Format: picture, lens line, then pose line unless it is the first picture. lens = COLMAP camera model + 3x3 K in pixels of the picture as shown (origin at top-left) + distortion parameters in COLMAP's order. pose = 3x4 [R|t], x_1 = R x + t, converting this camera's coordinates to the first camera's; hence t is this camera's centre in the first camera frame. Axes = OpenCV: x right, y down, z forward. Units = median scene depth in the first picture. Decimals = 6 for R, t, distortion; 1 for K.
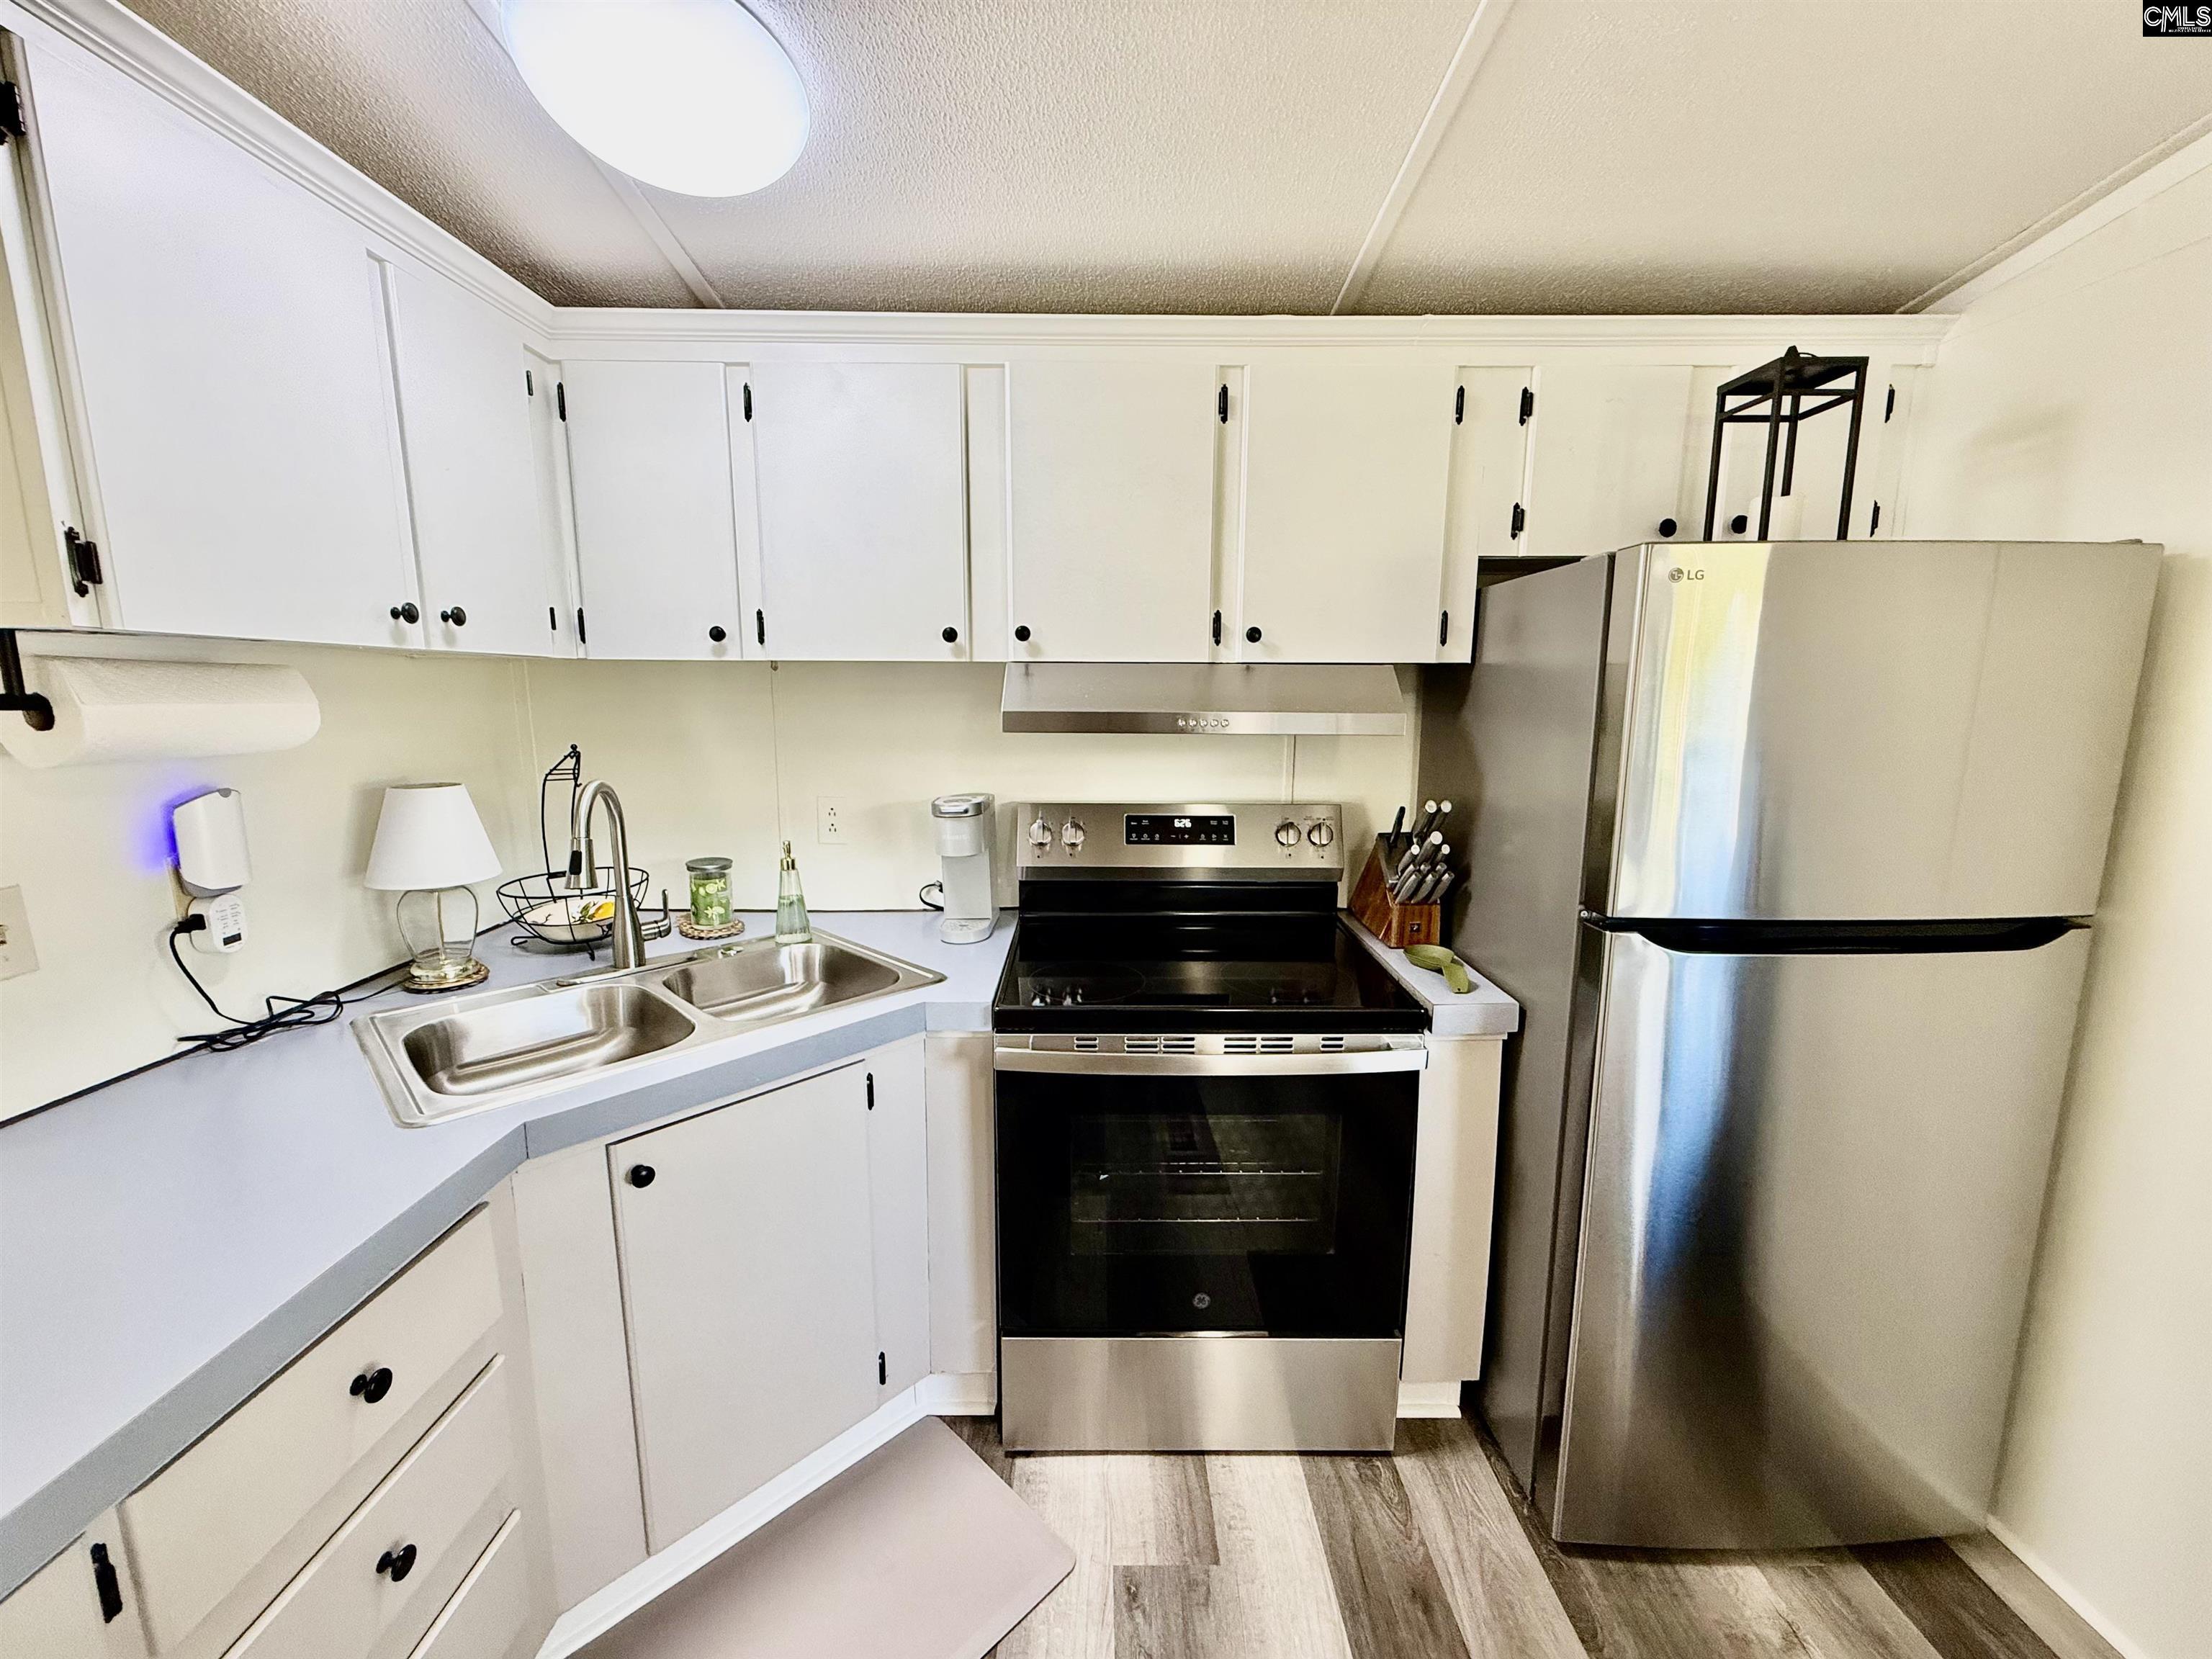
lens RADIAL K [[877.3, 0, 1106.0], [0, 877.3, 829.5], [0, 0, 1]] dist [-0.002381, -0.000038]
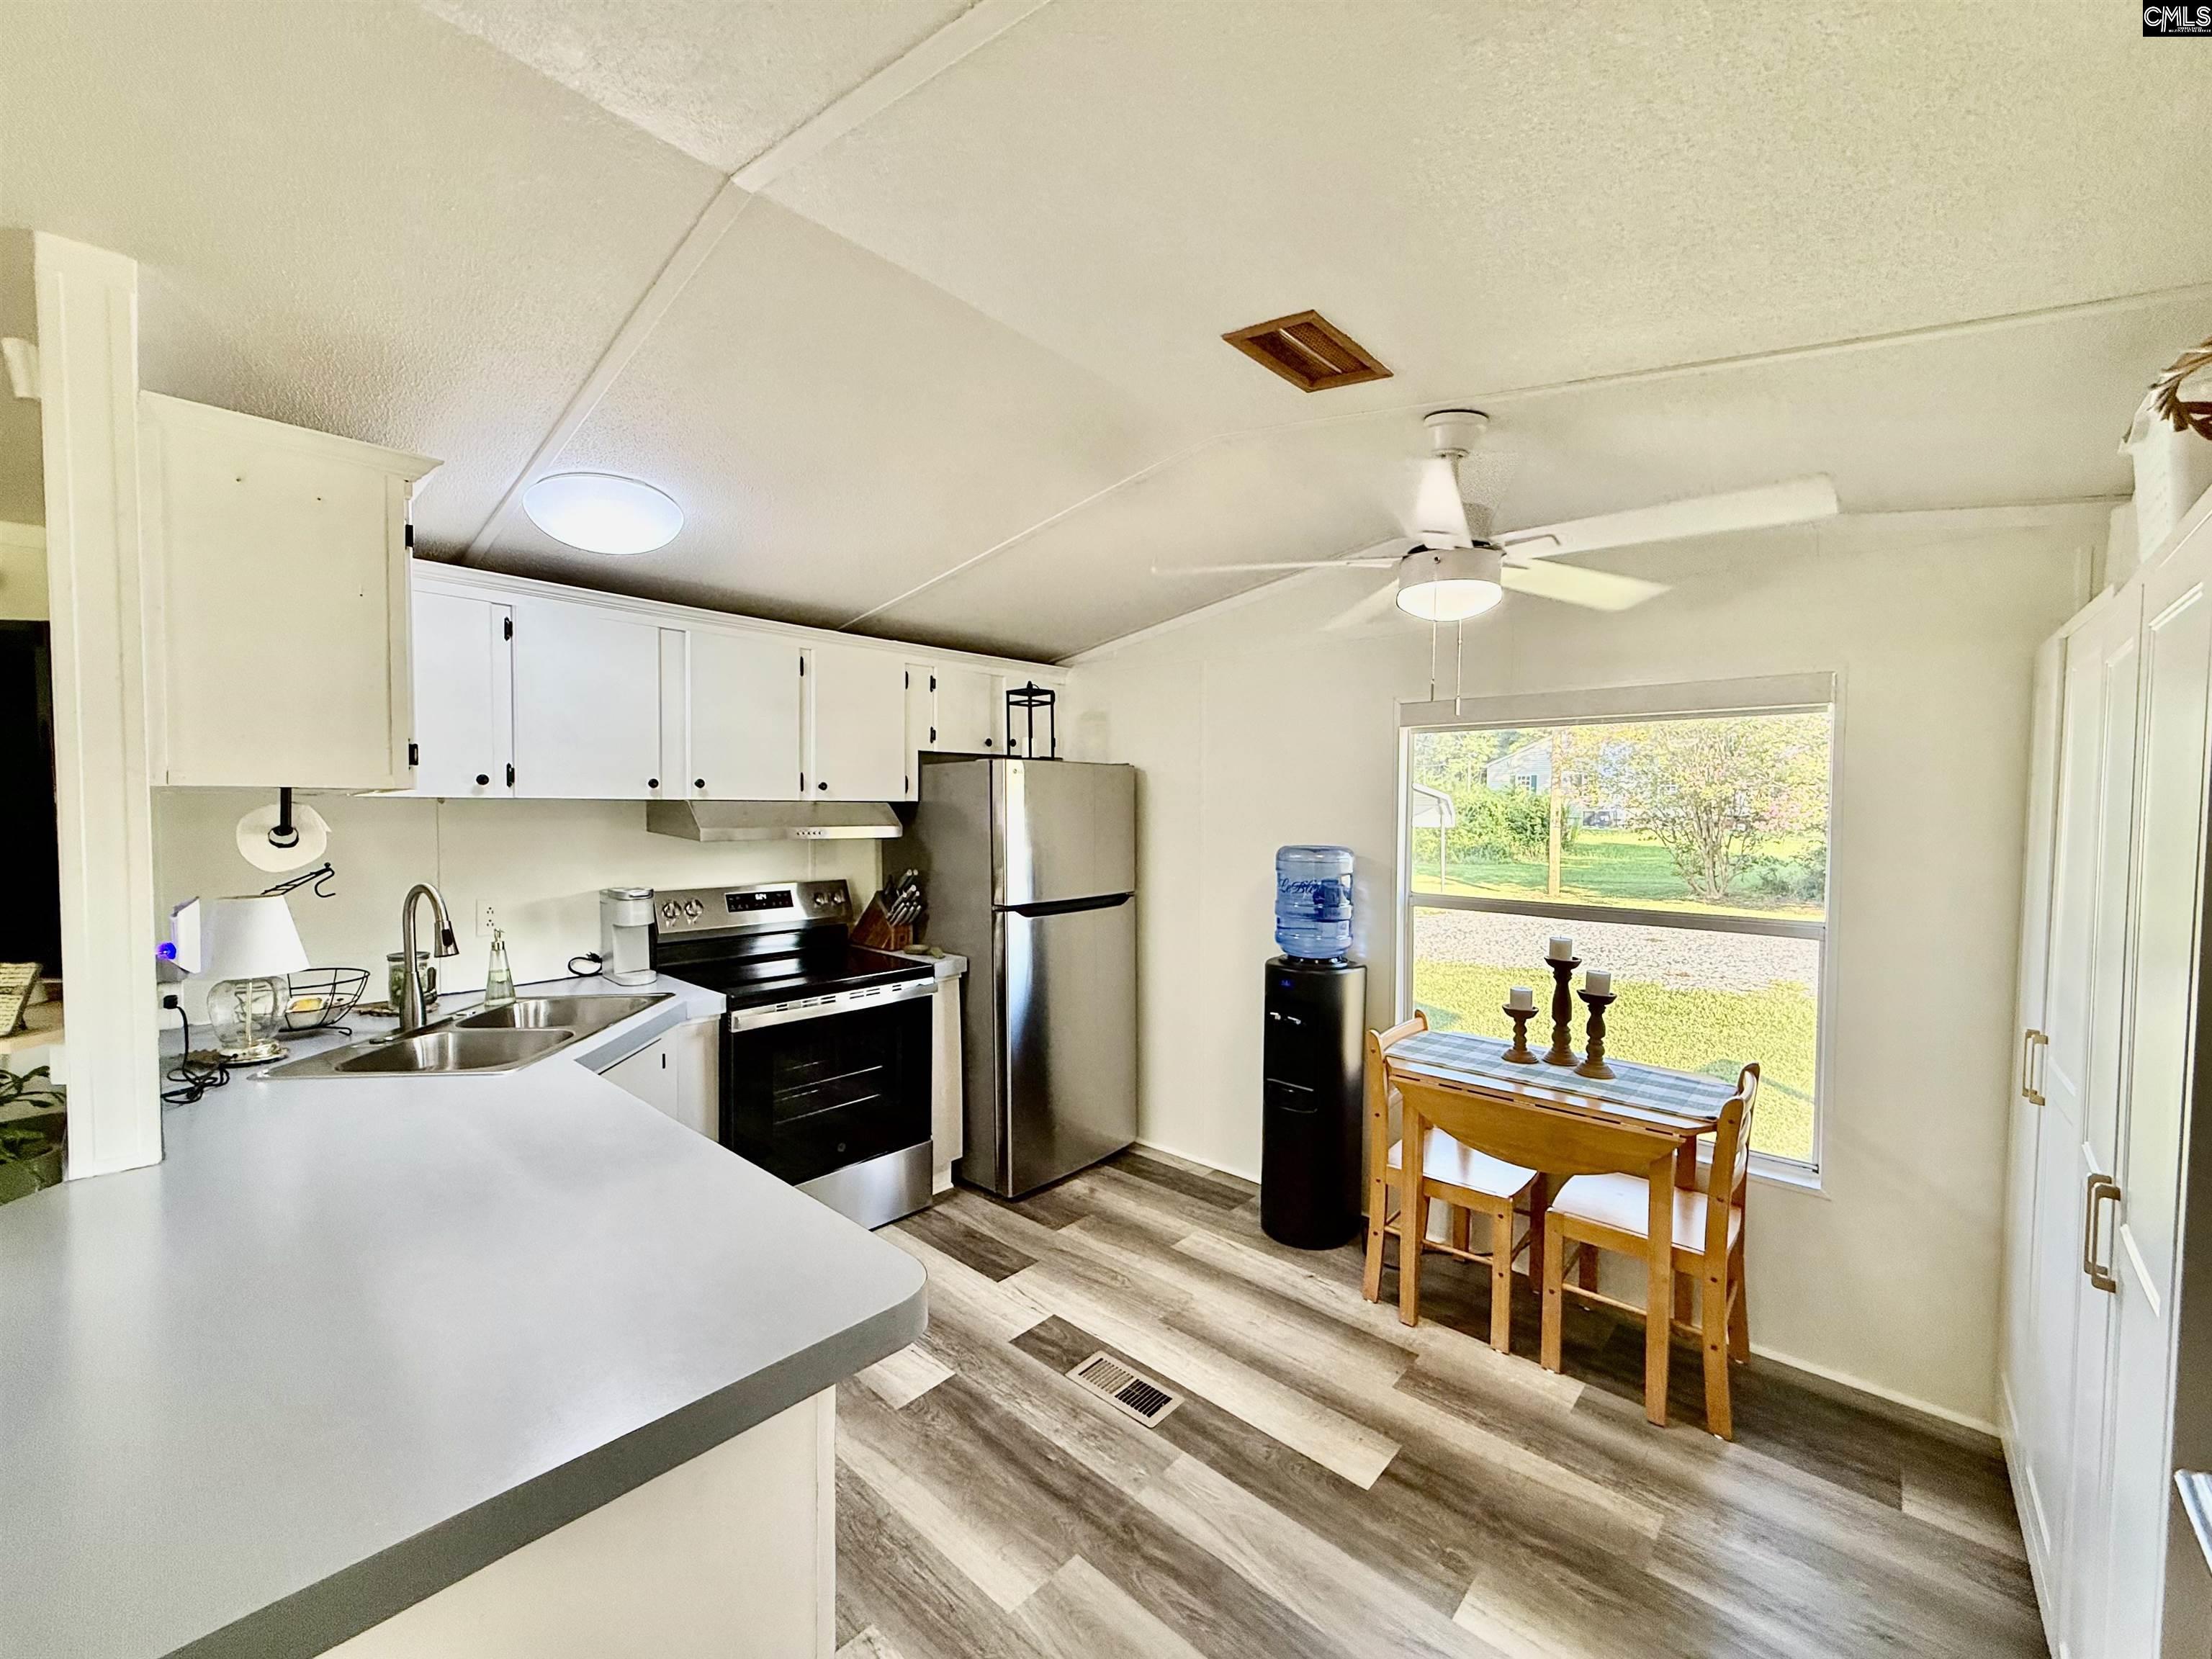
lens RADIAL K [[874.4, 0, 1101.1], [0, 874.4, 837.7], [0, 0, 1]] dist [0.000287, -0.000026]
pose [[0.676384, -0.027052, 0.736052, -0.817732], [0.121773, 0.989680, -0.075527, 0.101172], [-0.726413, 0.140717, 0.672698, -0.679967]]
